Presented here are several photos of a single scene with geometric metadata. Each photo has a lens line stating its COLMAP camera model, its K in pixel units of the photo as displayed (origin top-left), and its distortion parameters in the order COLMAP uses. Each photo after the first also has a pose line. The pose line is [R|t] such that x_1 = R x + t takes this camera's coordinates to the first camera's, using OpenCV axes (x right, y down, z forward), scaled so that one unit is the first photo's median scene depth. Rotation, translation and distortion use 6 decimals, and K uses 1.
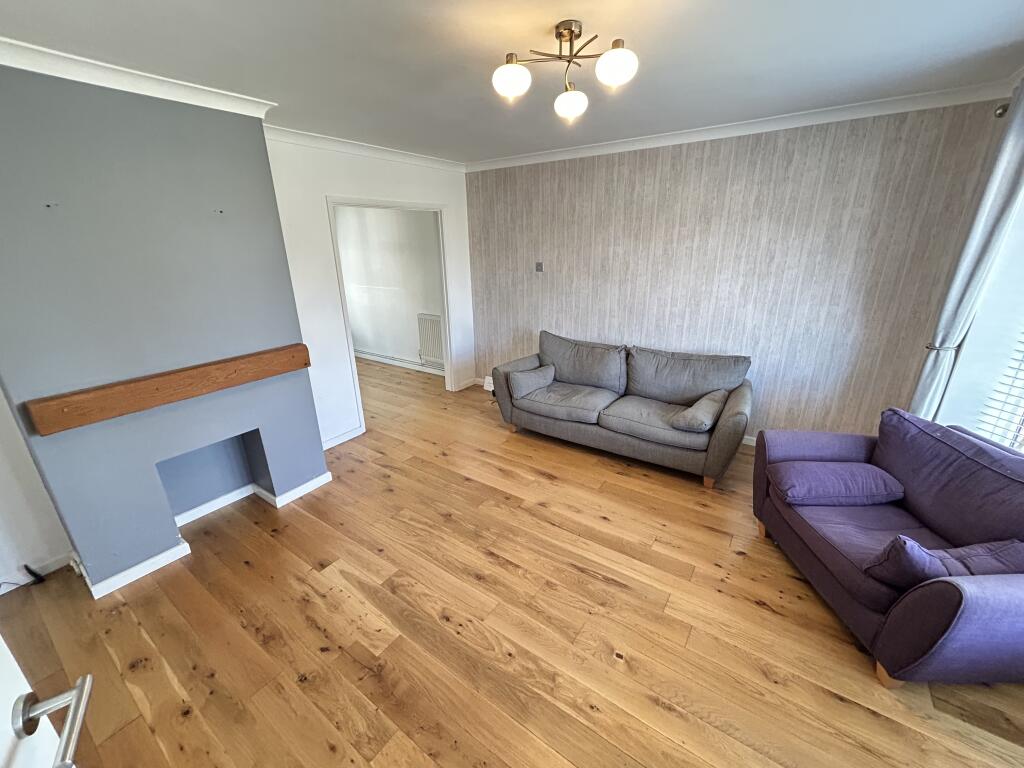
lens RADIAL K [[411.8, 0, 511.8], [0, 411.8, 385.6], [0, 0, 1]] dist [-0.000346, -0.000123]
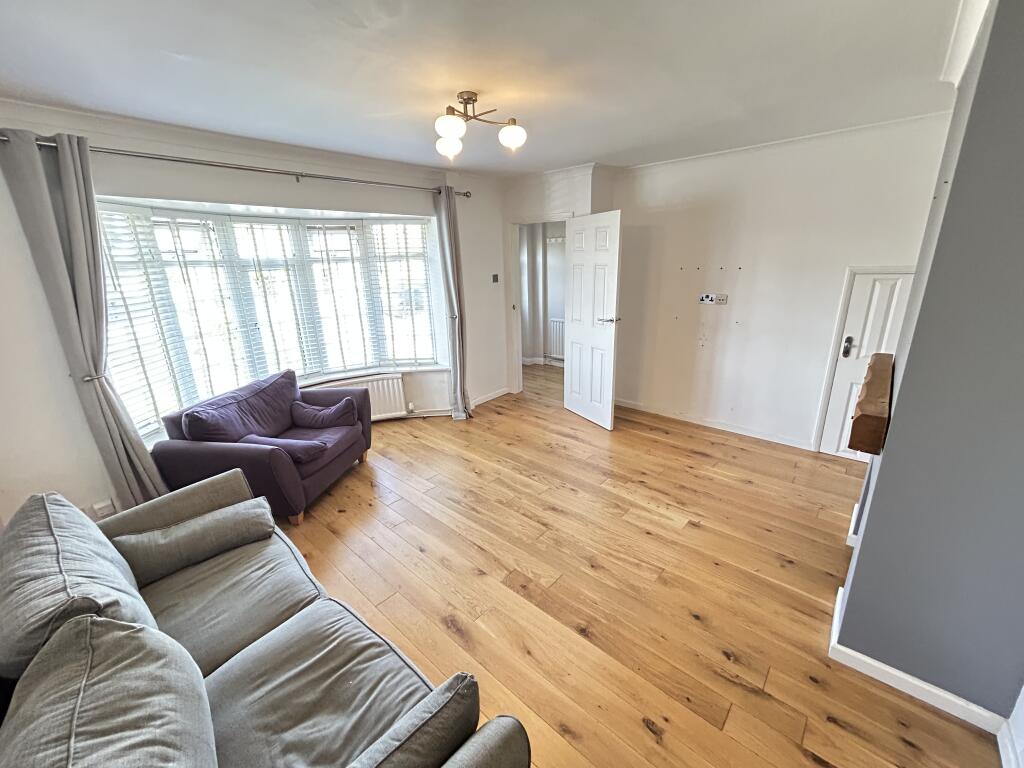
lens RADIAL K [[411.8, 0, 511.9], [0, 411.8, 381.6], [0, 0, 1]] dist [-0.000346, -0.000123]
pose [[-0.991281, 0.002558, 0.131741, -0.110048], [0.080543, 0.803043, 0.590453, -0.579682], [-0.104283, 0.595915, -0.796247, 1.676784]]
